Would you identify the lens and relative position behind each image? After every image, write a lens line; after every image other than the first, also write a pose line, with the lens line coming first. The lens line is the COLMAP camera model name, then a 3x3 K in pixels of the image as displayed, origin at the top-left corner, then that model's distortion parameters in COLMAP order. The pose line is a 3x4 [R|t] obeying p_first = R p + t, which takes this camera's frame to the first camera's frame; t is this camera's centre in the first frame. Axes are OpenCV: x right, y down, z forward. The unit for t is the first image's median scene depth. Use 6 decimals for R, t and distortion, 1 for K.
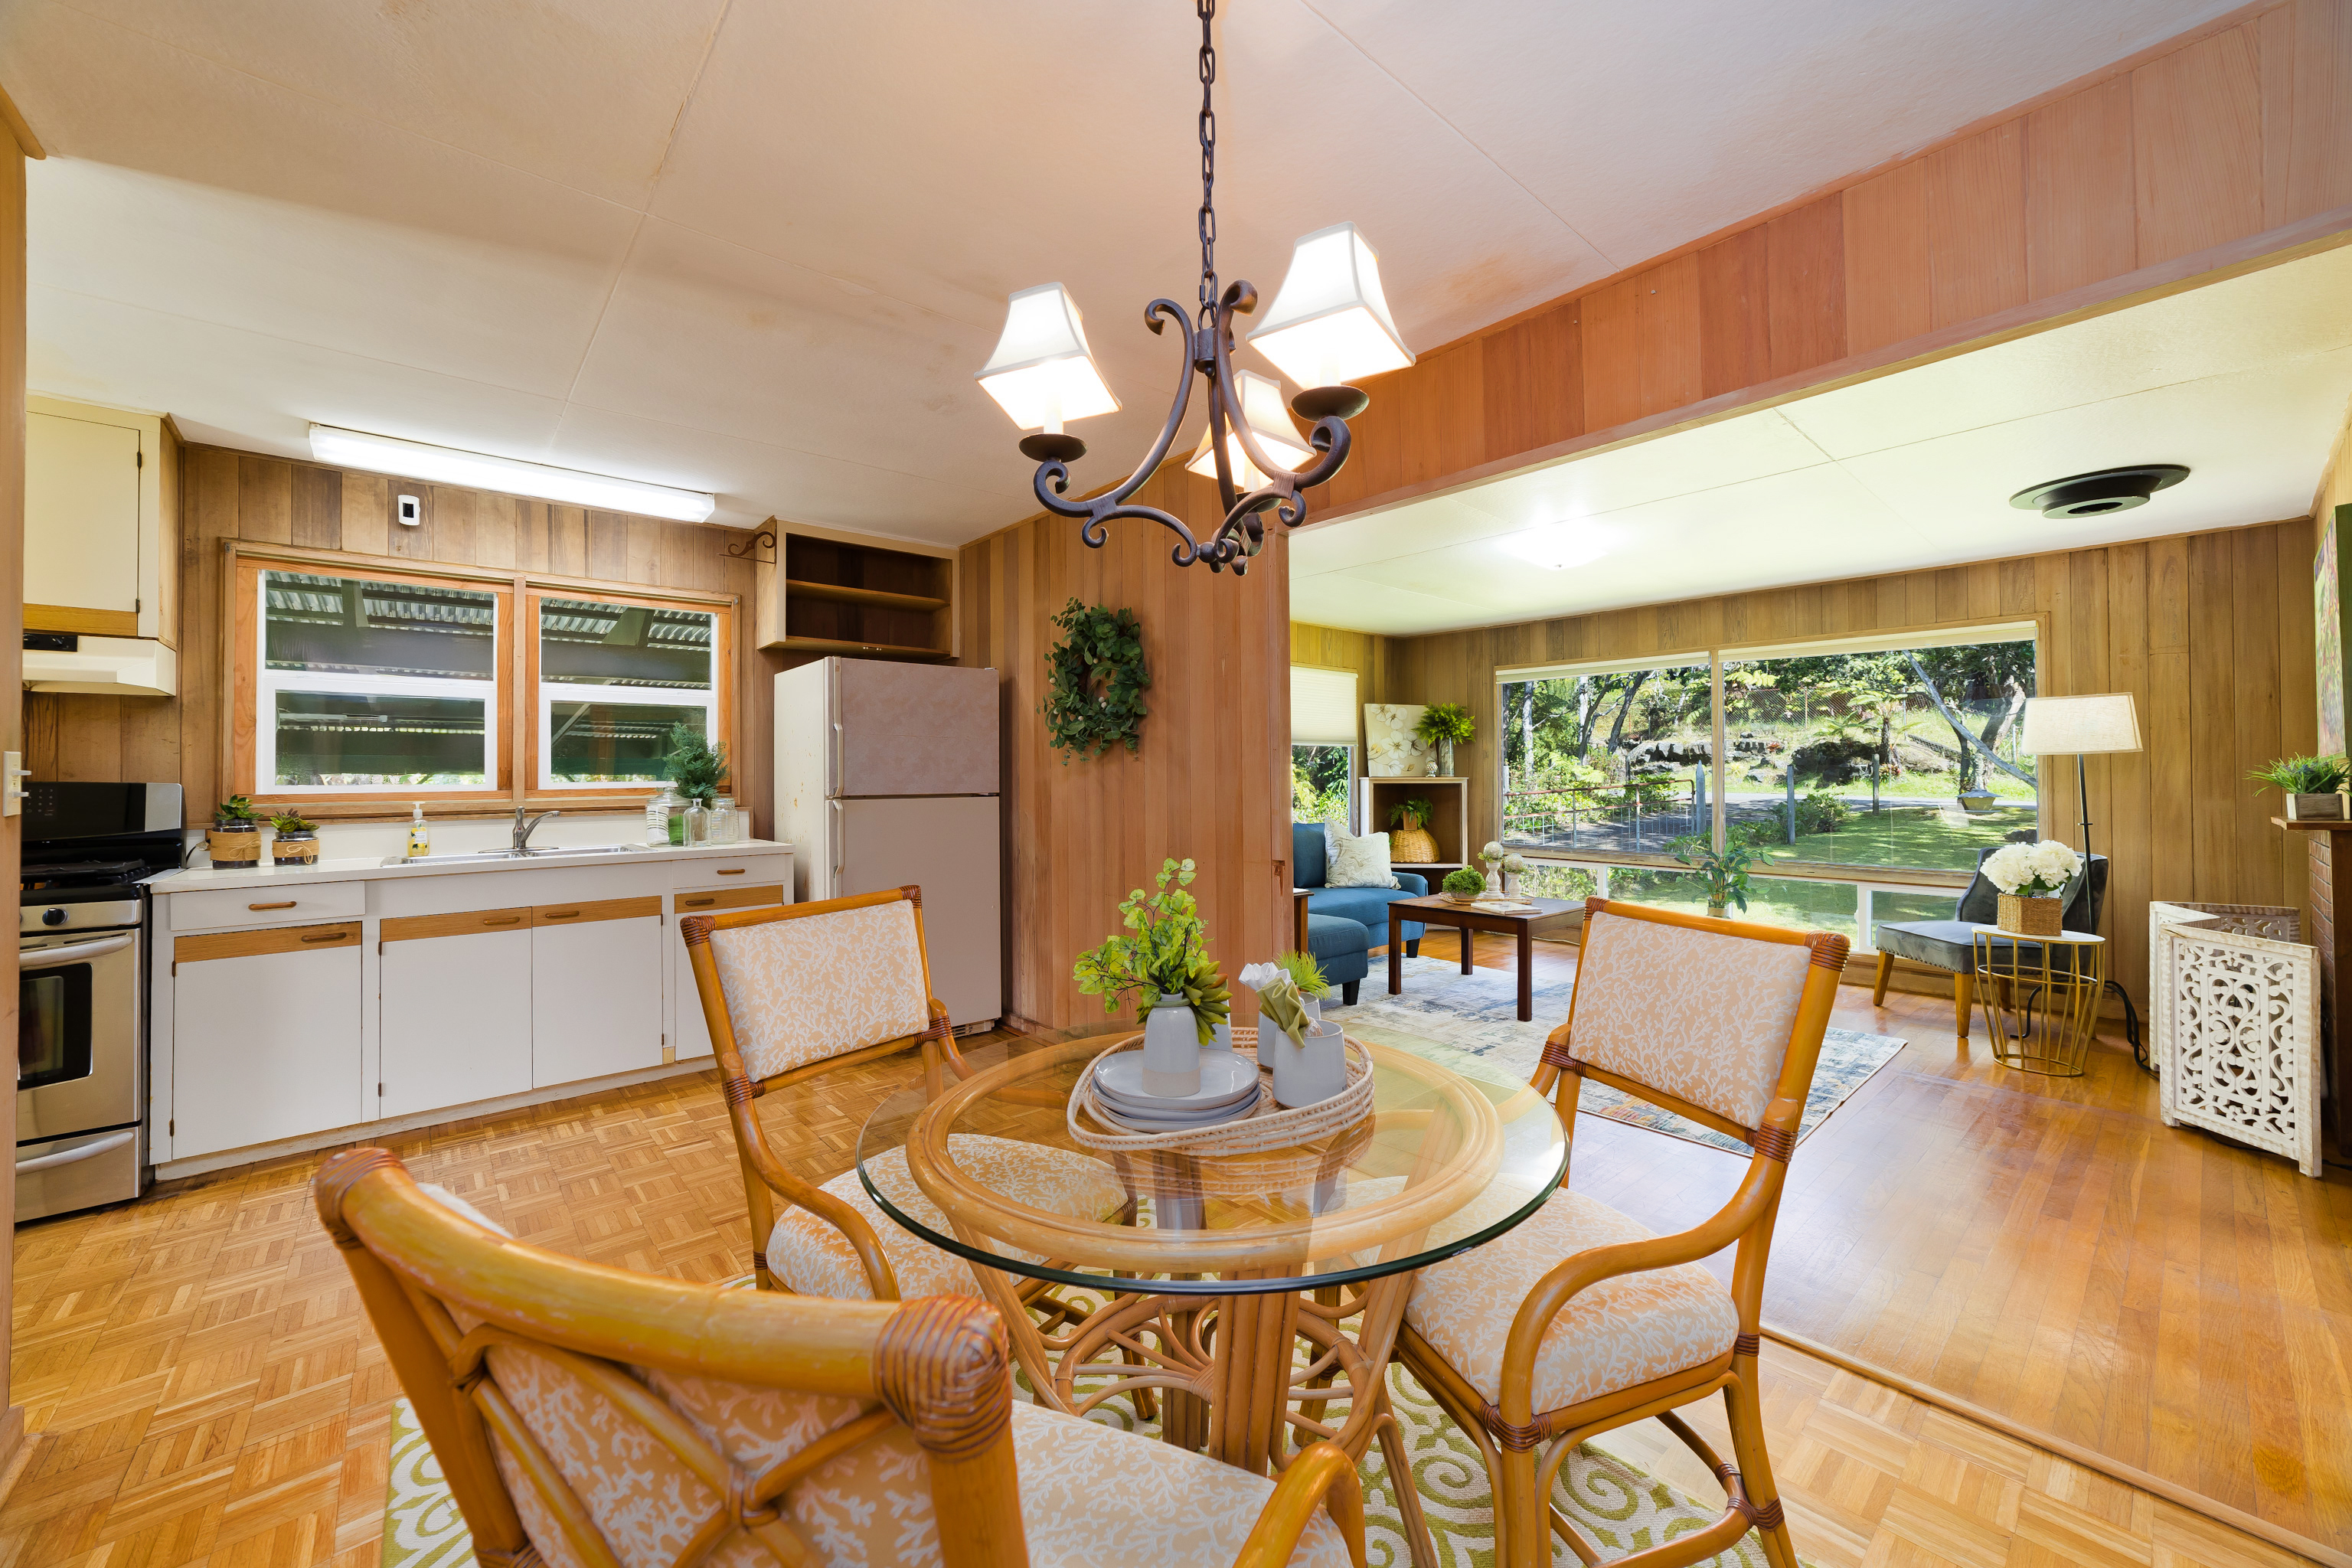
lens RADIAL K [[896.1, 0, 1177.5], [0, 896.1, 770.7], [0, 0, 1]] dist [-0.014005, 0.006098]
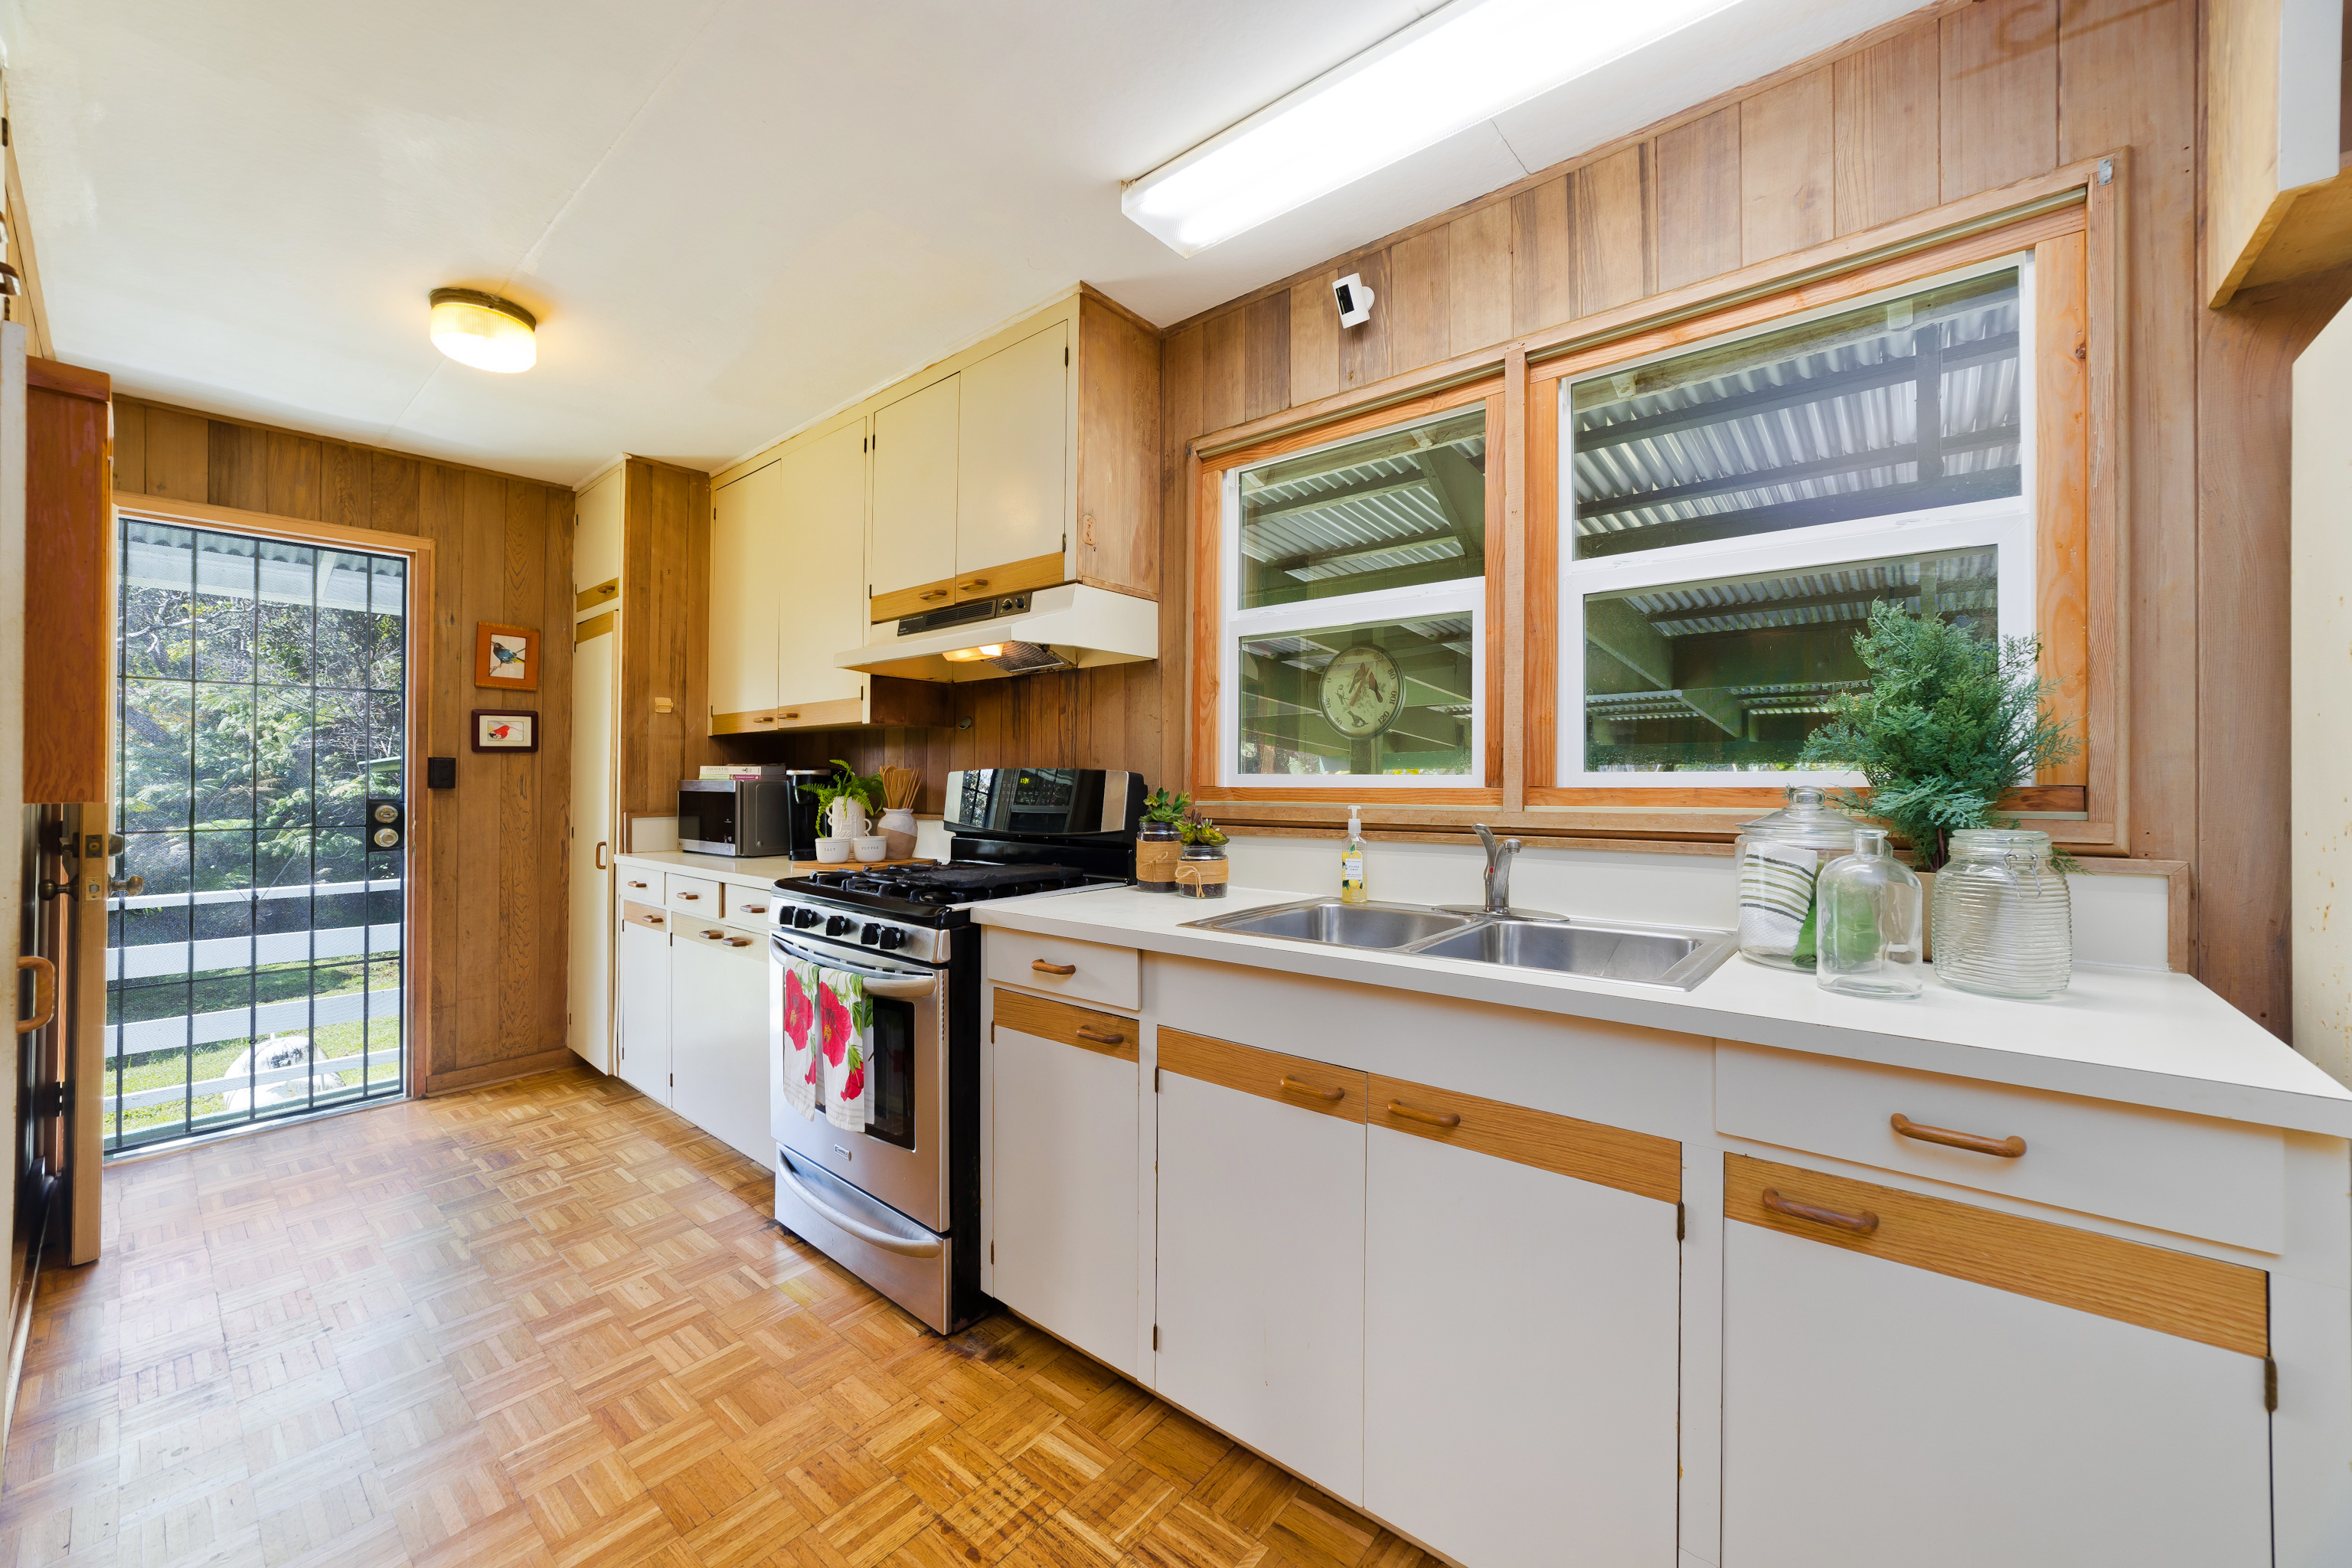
lens RADIAL K [[896.1, 0, 1178.3], [0, 896.1, 772.4], [0, 0, 1]] dist [-0.014005, 0.006098]
pose [[0.168818, 0.007148, -0.985621, -0.310817], [0.007543, 0.999935, 0.008544, 0.008176], [0.985618, -0.008876, 0.168754, 0.793402]]
